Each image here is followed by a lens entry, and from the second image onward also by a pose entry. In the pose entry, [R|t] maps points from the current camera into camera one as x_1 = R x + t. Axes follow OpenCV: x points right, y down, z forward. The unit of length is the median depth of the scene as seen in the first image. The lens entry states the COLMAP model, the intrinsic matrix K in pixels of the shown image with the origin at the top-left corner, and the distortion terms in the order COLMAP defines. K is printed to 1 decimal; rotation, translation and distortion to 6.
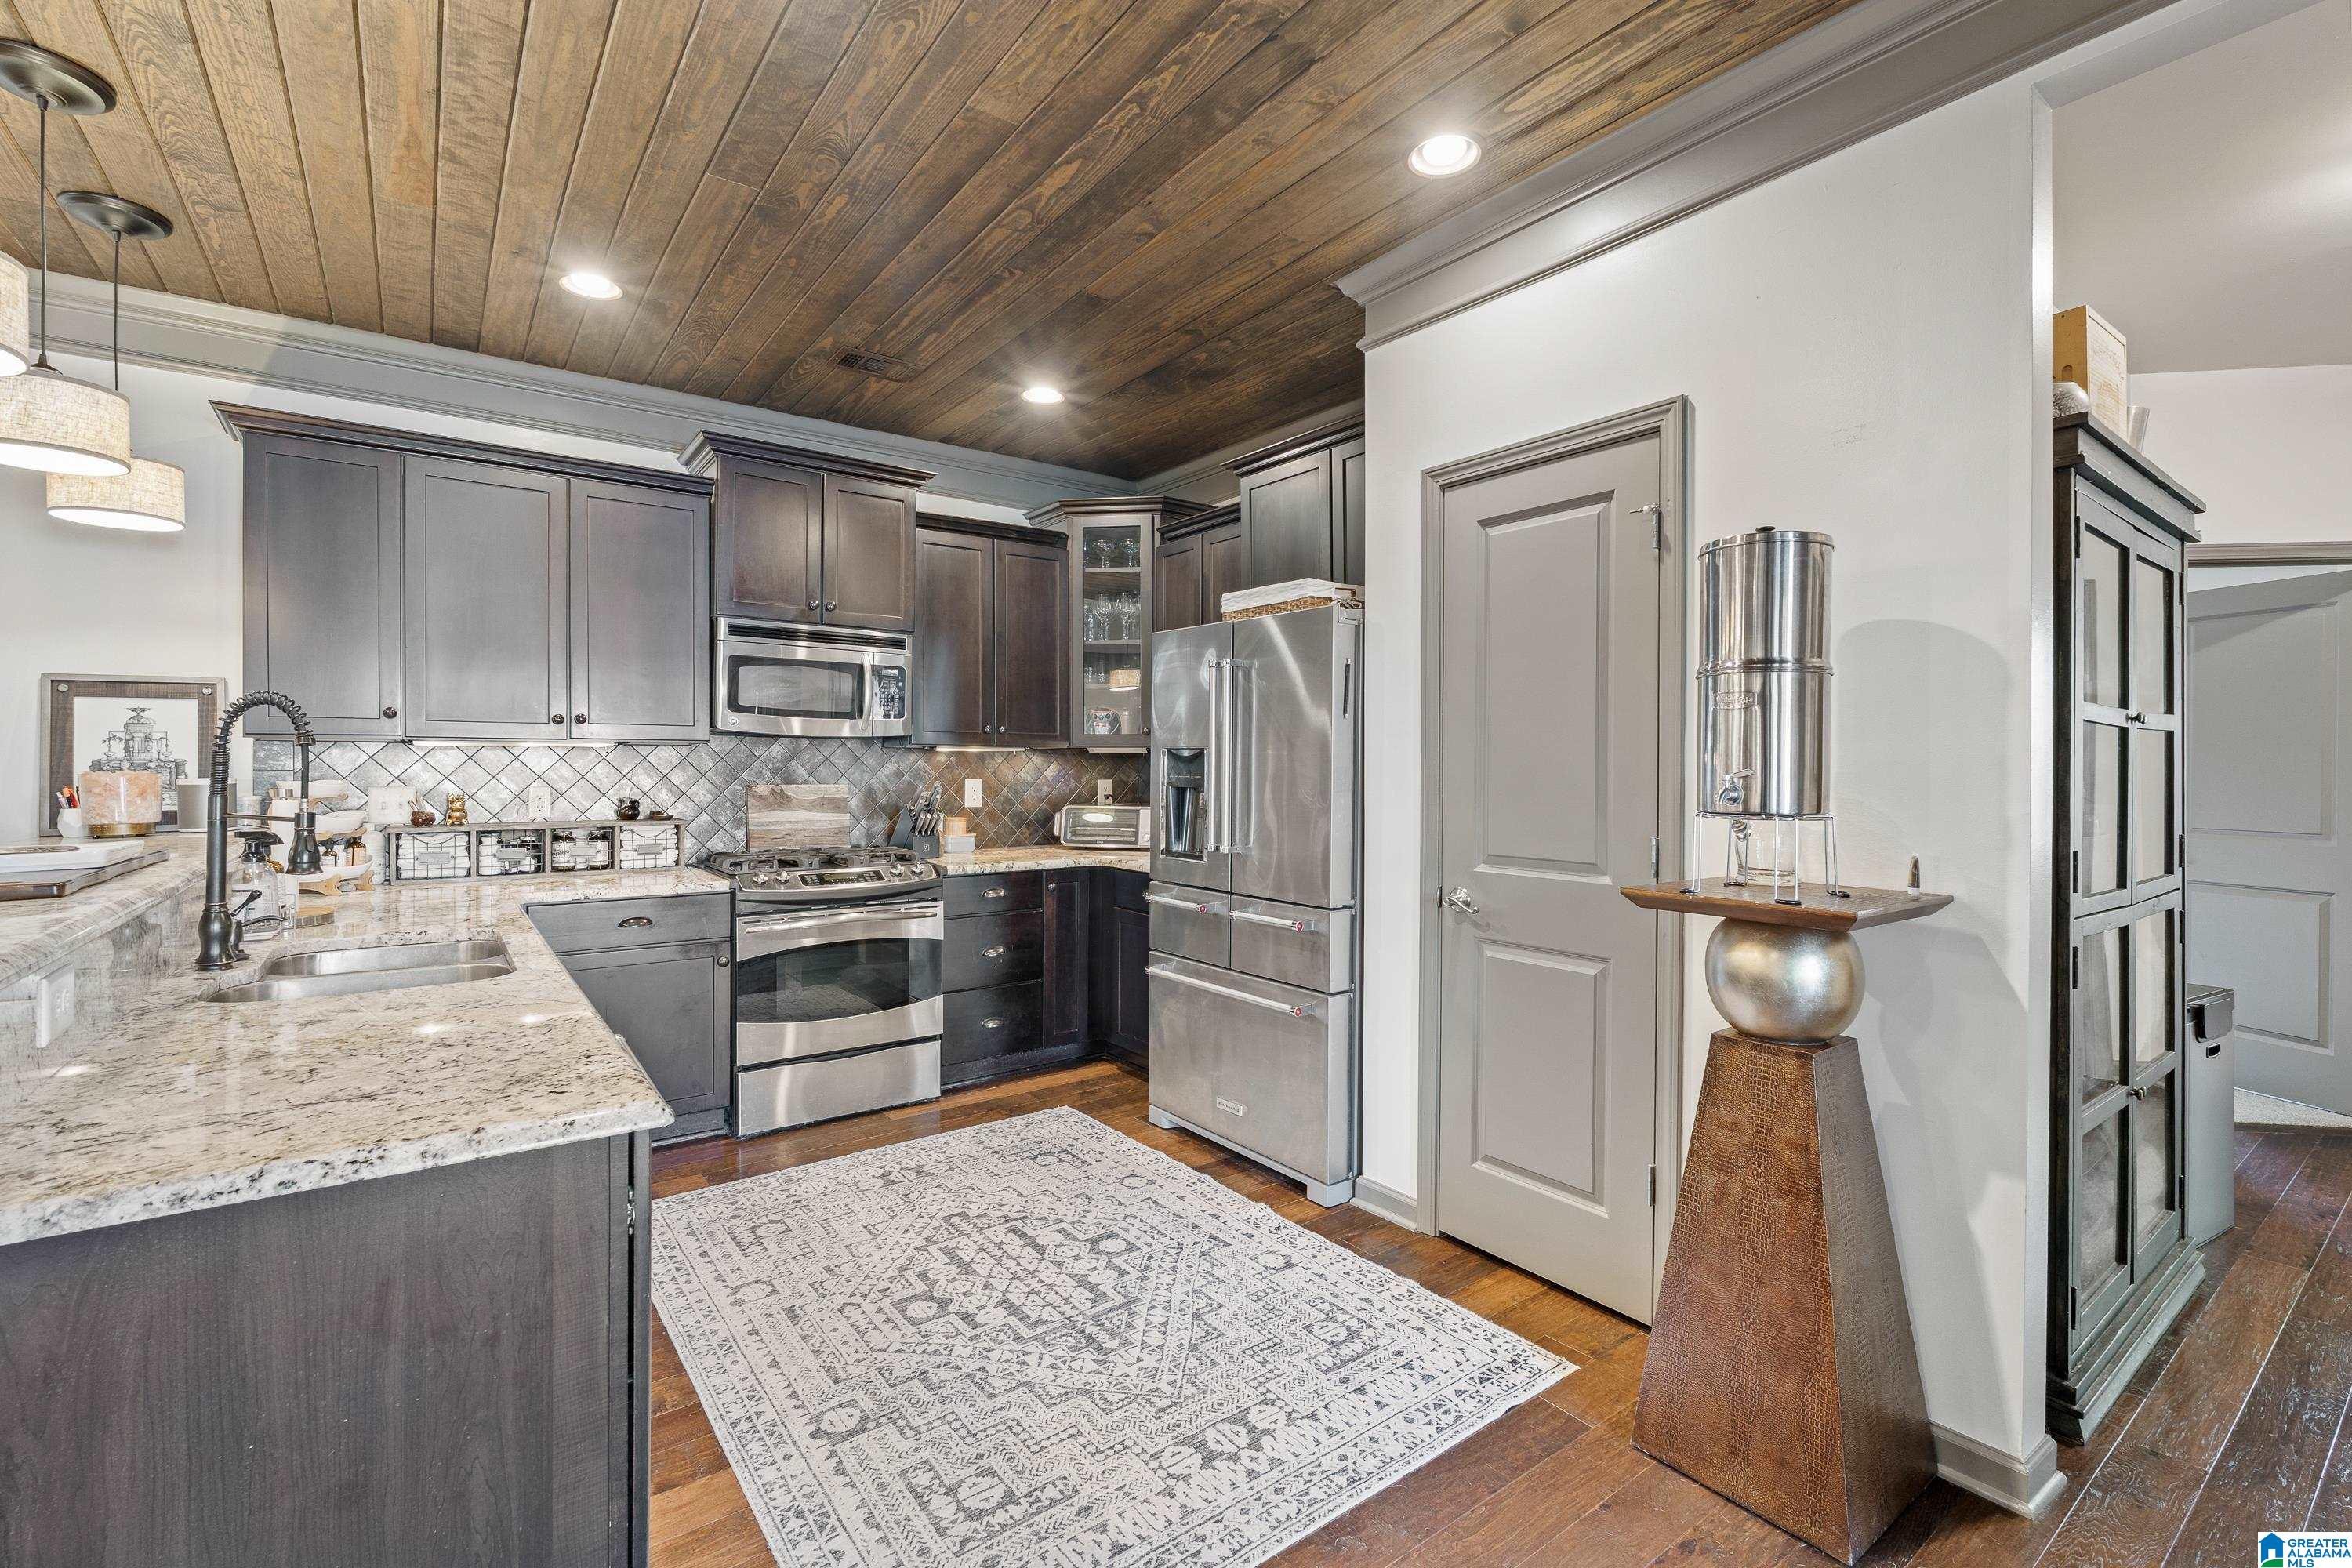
lens RADIAL K [[1072.8, 0, 1180.2], [0, 1072.8, 773.4], [0, 0, 1]] dist [-0.001027, 0.001584]
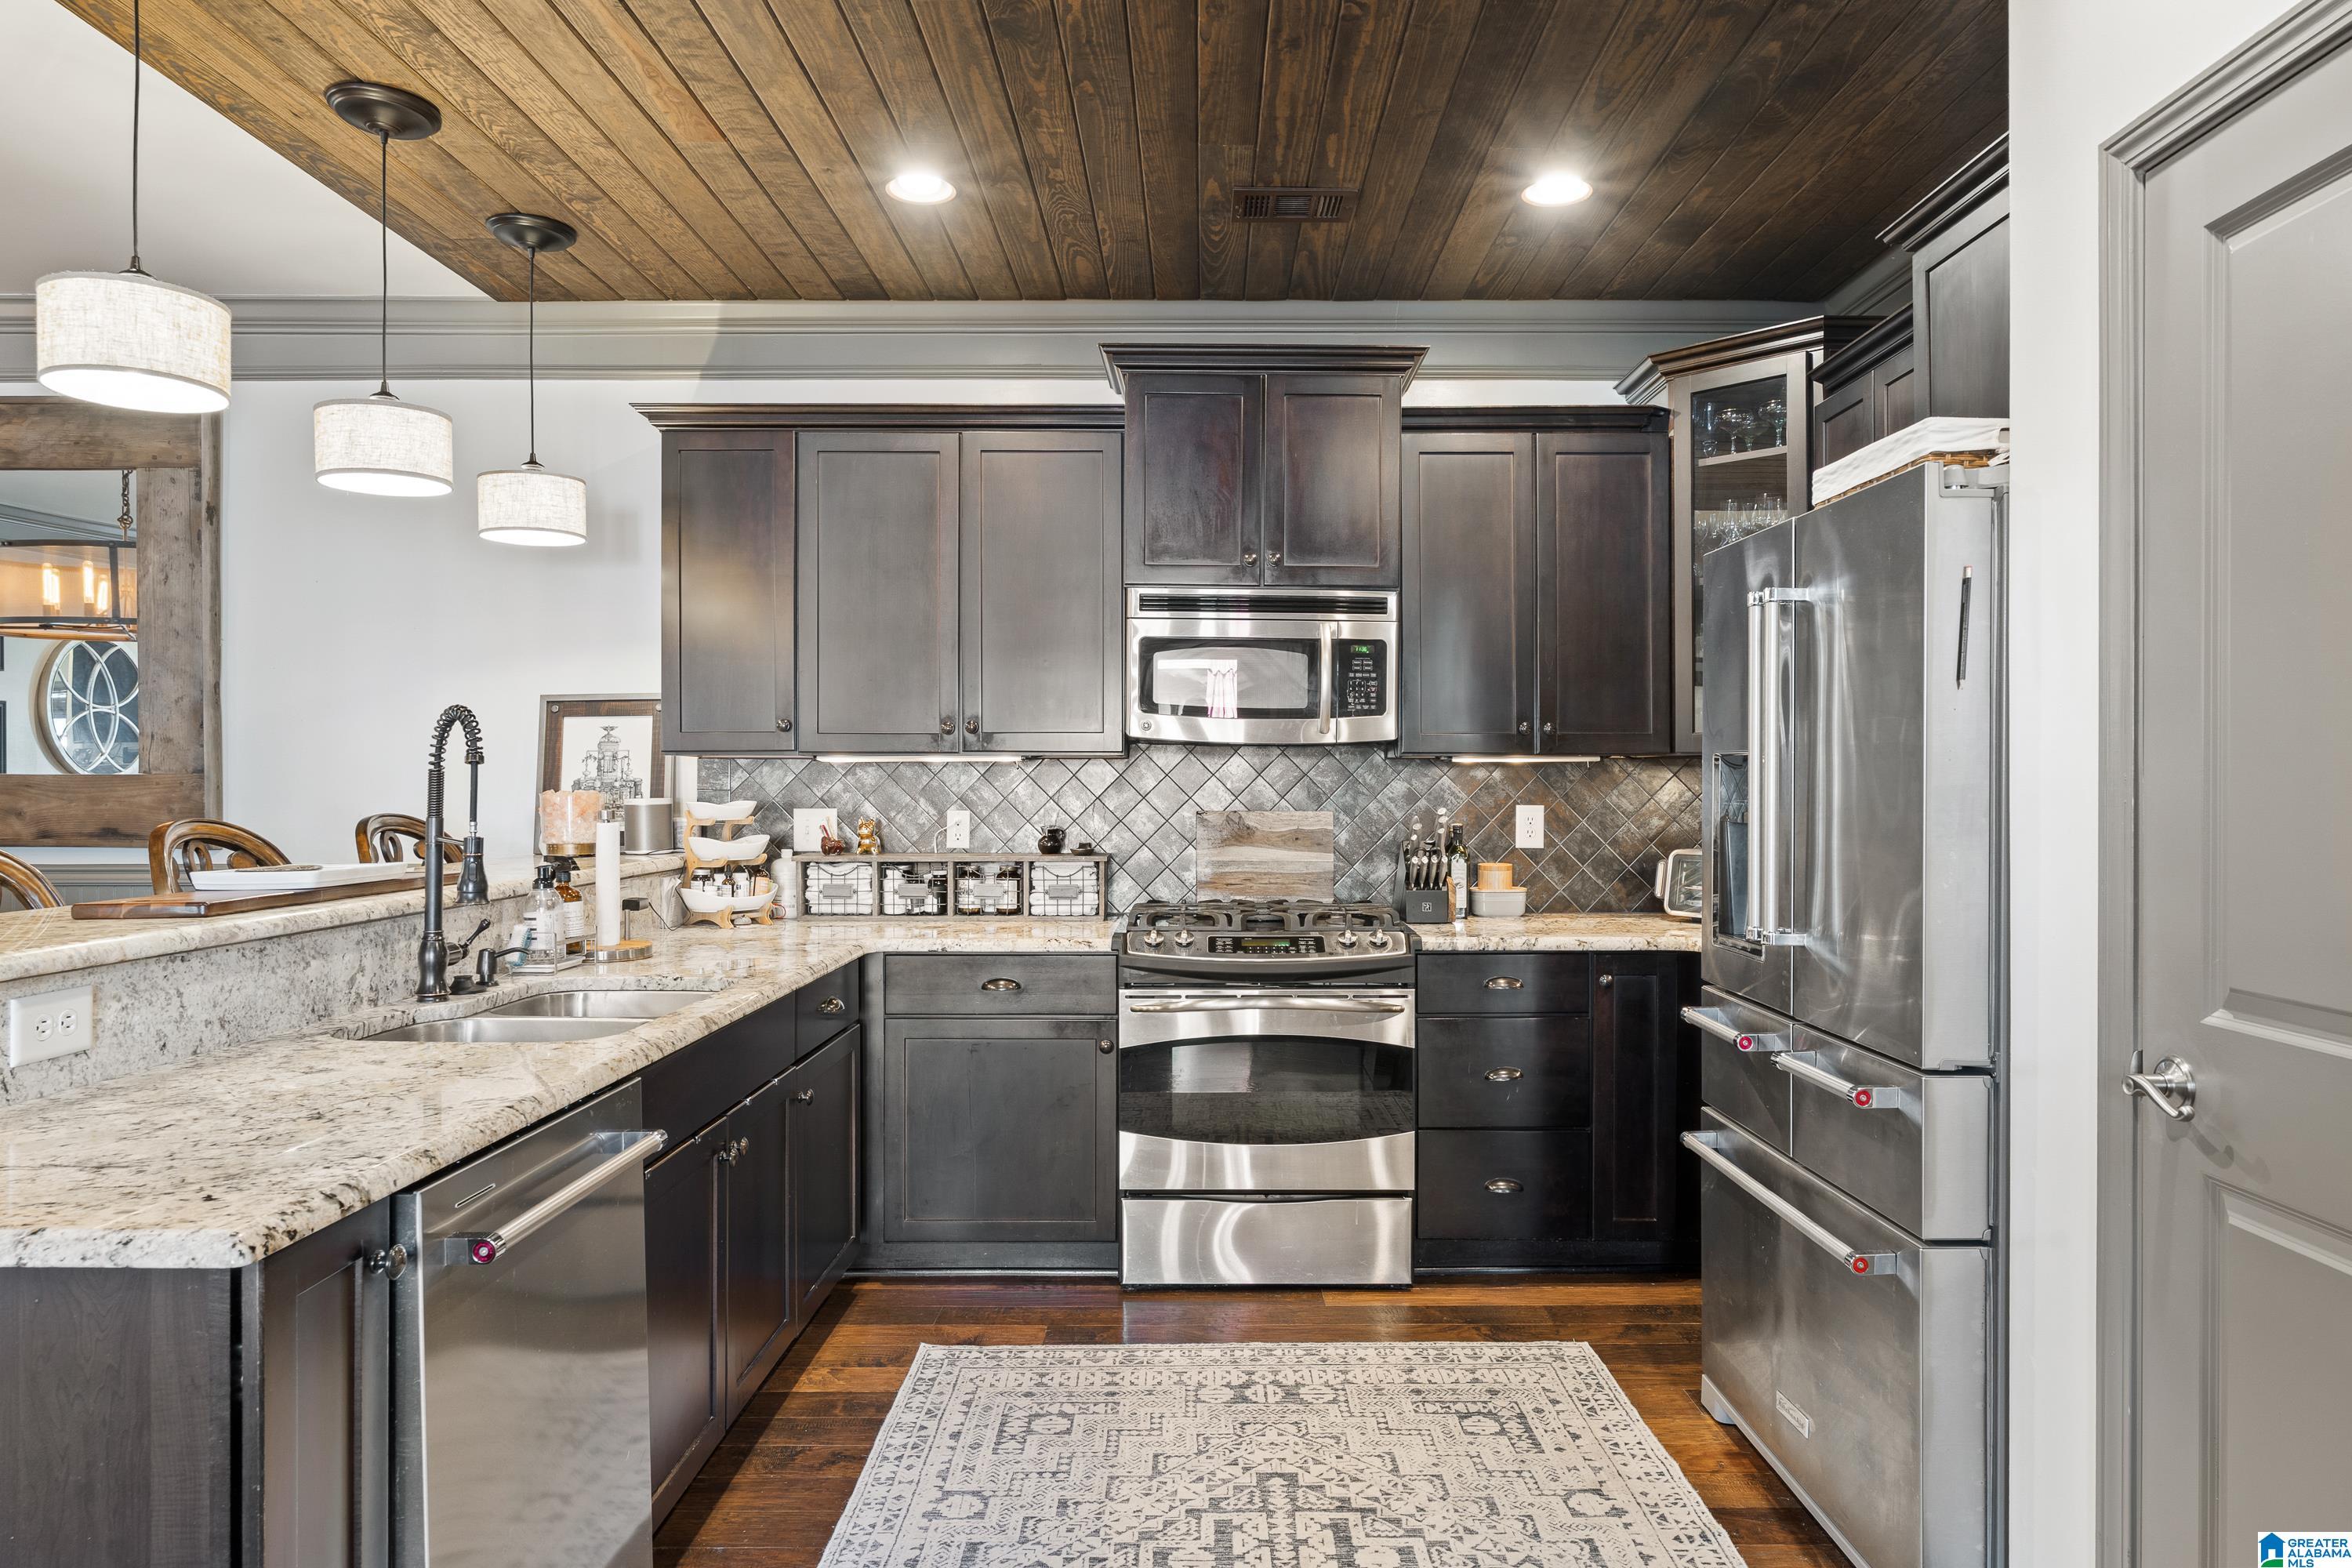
lens RADIAL K [[1481.3, 0, 1175.6], [0, 1481.3, 783.9], [0, 0, 1]] dist [-0.000184, 0.002616]
pose [[0.797232, -0.001098, -0.603672, 0.237015], [-0.003491, 0.999973, -0.006429, -0.001300], [0.603663, 0.007232, 0.797206, 0.203355]]
